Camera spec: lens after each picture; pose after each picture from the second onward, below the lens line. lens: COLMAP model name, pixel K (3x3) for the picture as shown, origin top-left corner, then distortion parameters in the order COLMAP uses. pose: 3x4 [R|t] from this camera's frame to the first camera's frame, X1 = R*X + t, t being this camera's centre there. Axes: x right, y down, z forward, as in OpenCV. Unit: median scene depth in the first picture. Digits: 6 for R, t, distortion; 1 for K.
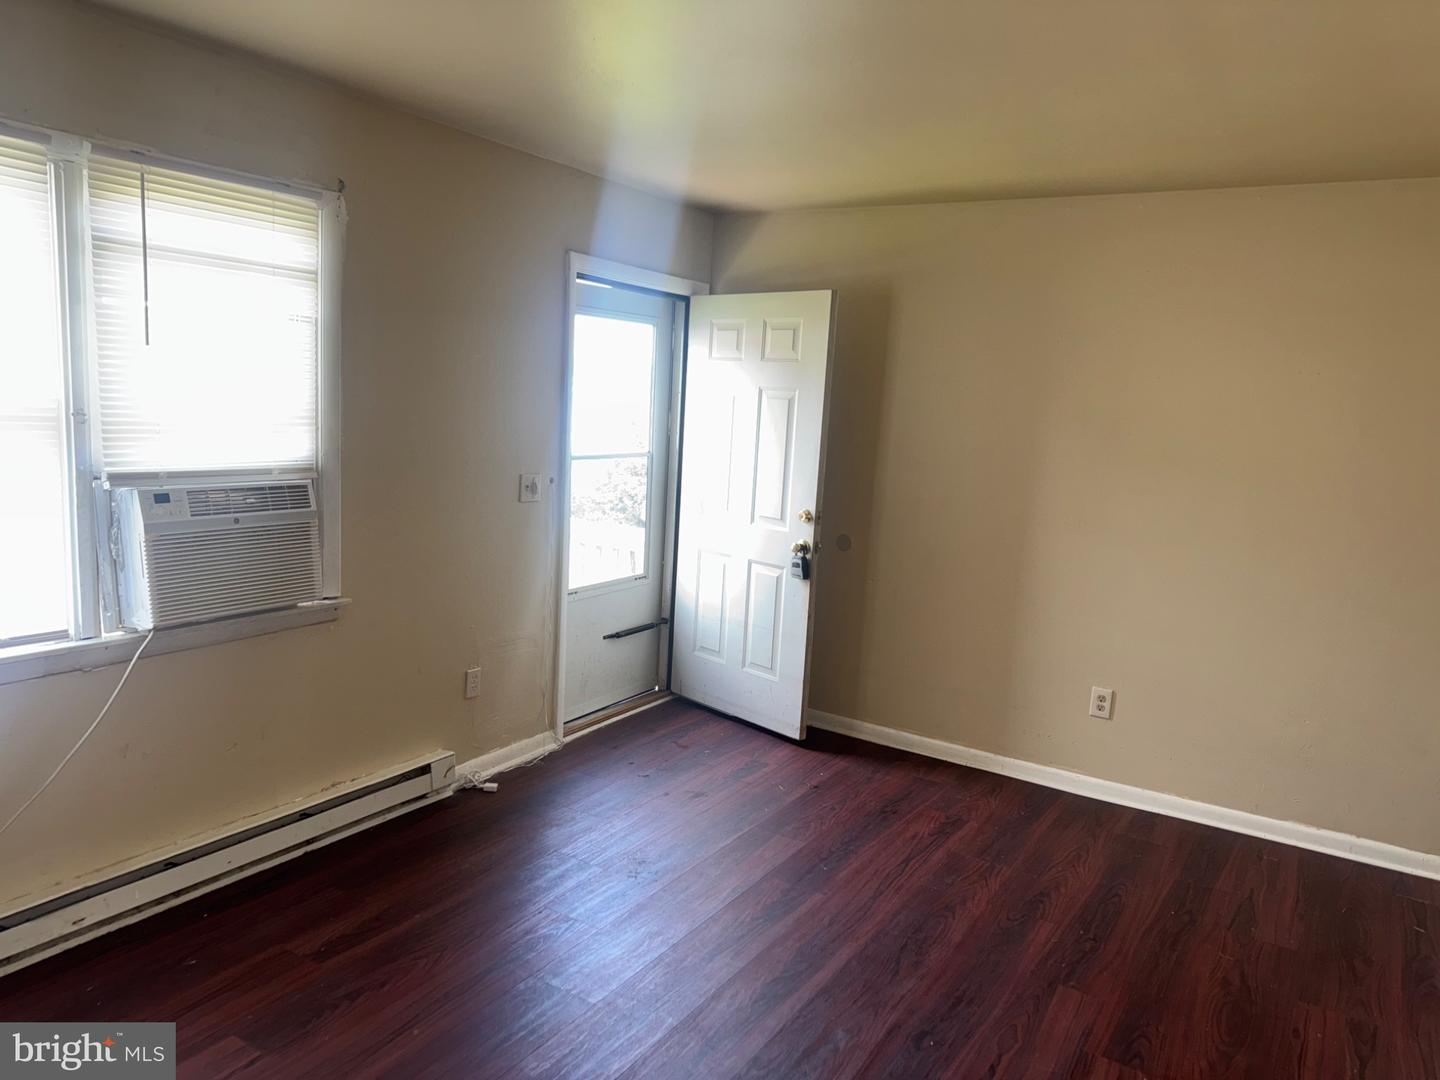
lens RADIAL K [[1010.2, 0, 720.0], [0, 1010.2, 540.0], [0, 0, 1]] dist [0.074548, -0.094118]
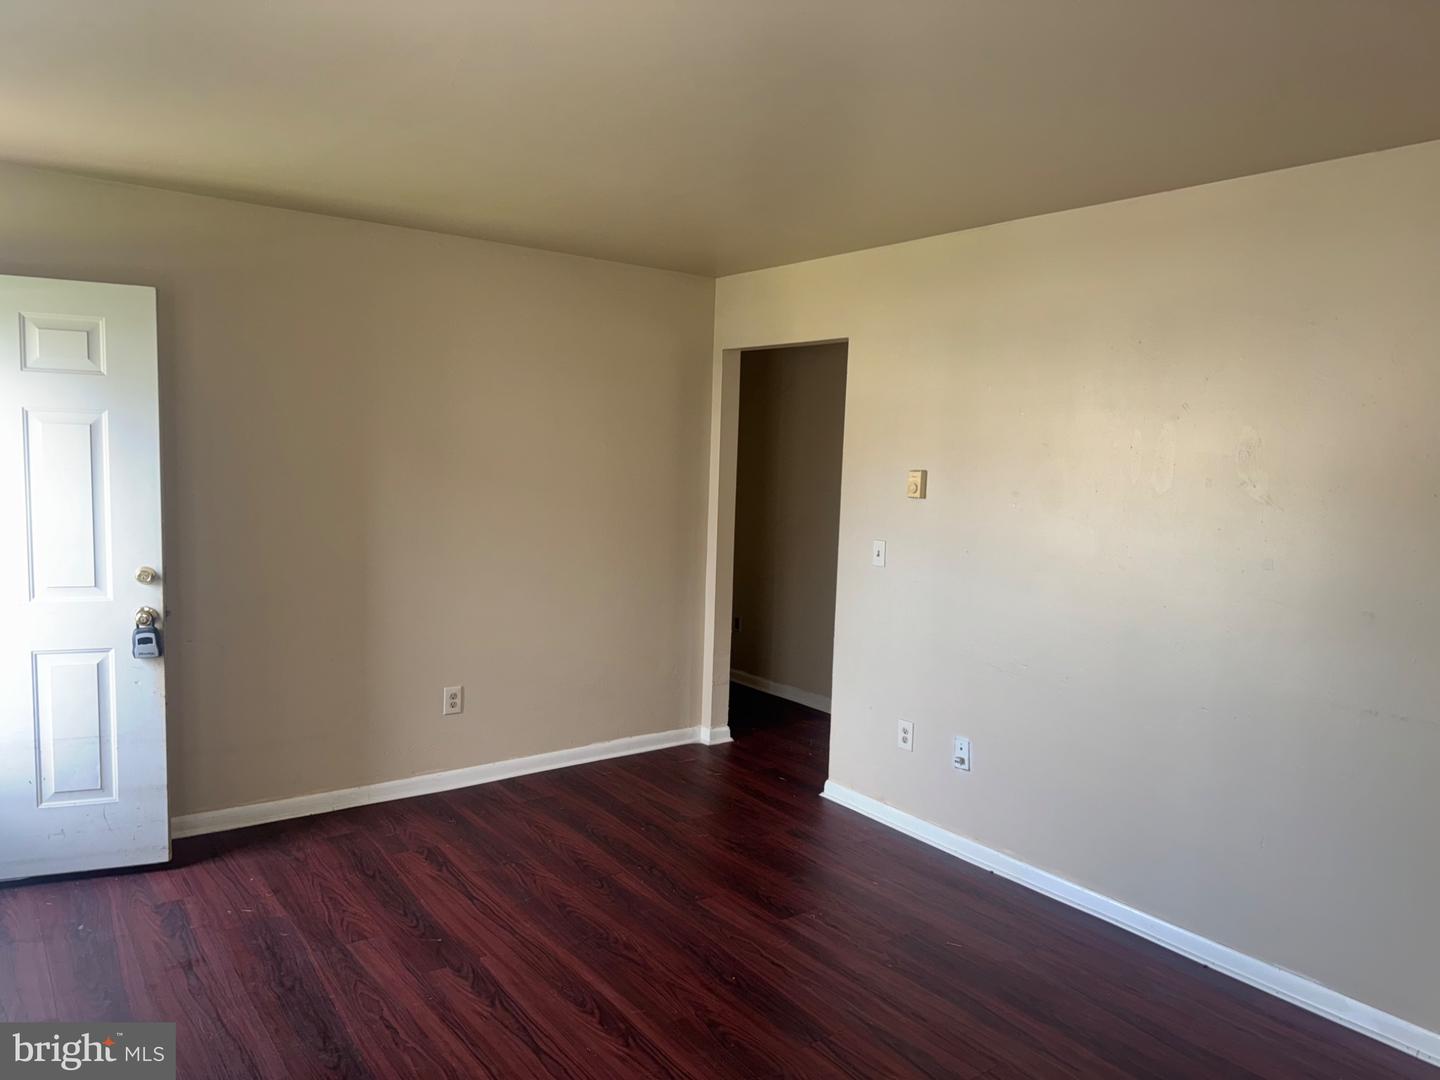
lens RADIAL K [[1010.2, 0, 720.0], [0, 1010.2, 540.0], [0, 0, 1]] dist [0.074548, -0.094118]
pose [[0.359178, -0.126676, 0.924632, -0.506215], [0.116624, 0.989072, 0.090202, -0.074417], [-0.925954, 0.075436, 0.370026, 0.321977]]
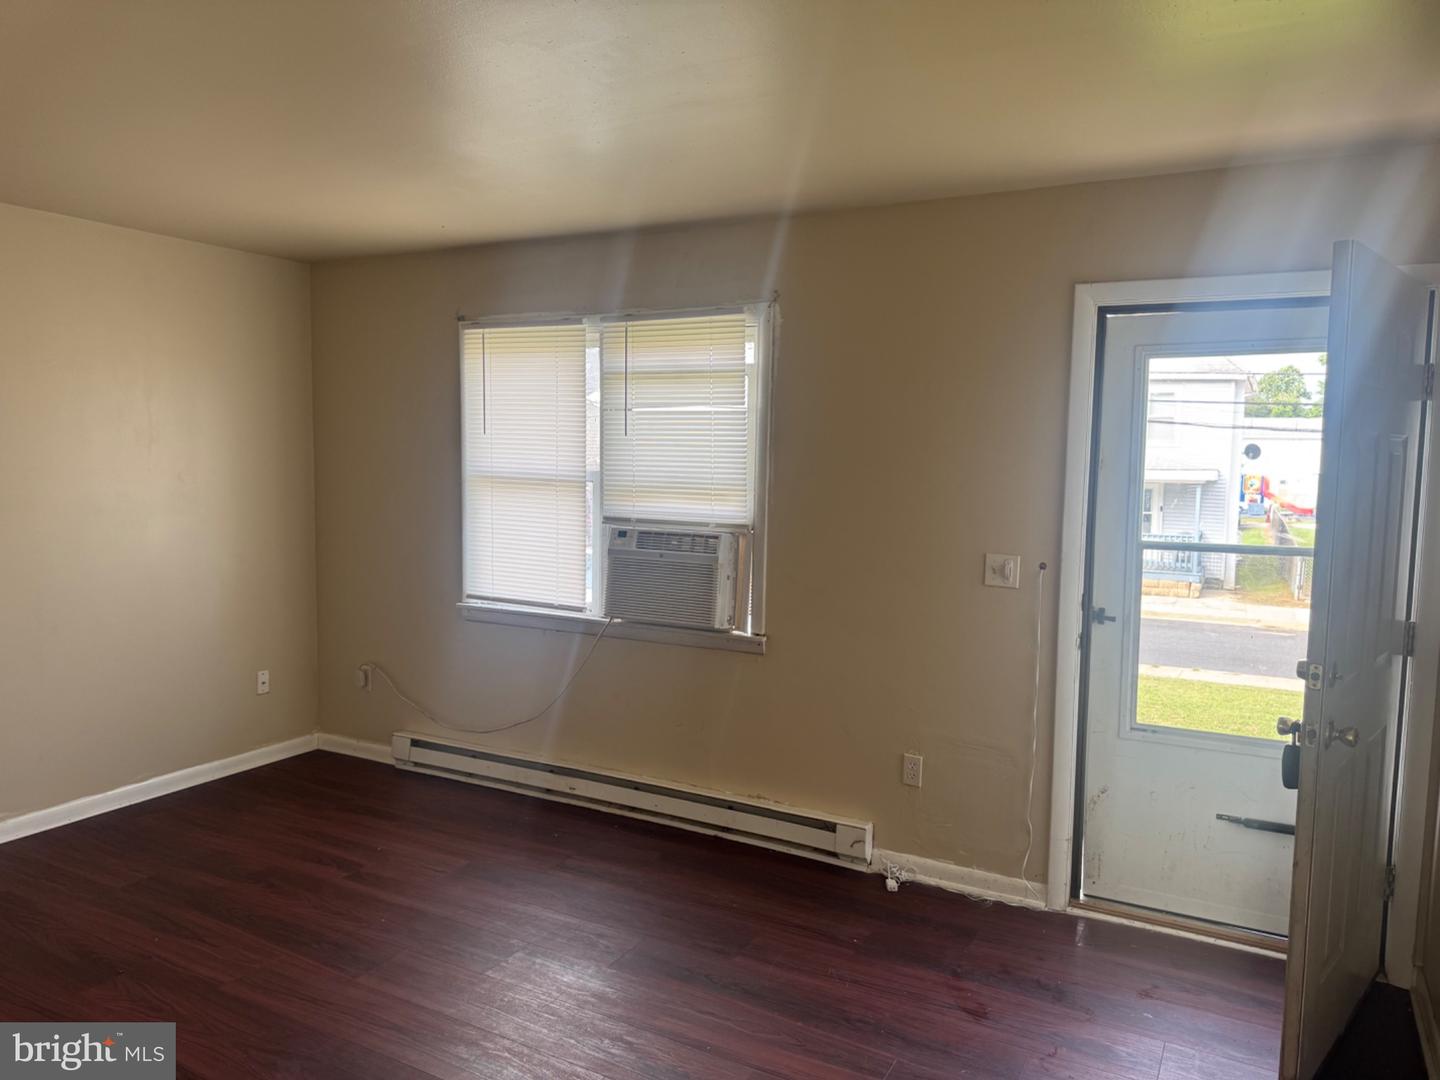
lens RADIAL K [[1008.9, 0, 720.4], [0, 1008.9, 529.4], [0, 0, 1]] dist [0.075860, -0.089970]
pose [[0.050694, 0.020997, -0.998493, 0.640121], [-0.154291, 0.987941, 0.012942, -0.059324], [0.986724, 0.153403, 0.053322, 0.702871]]
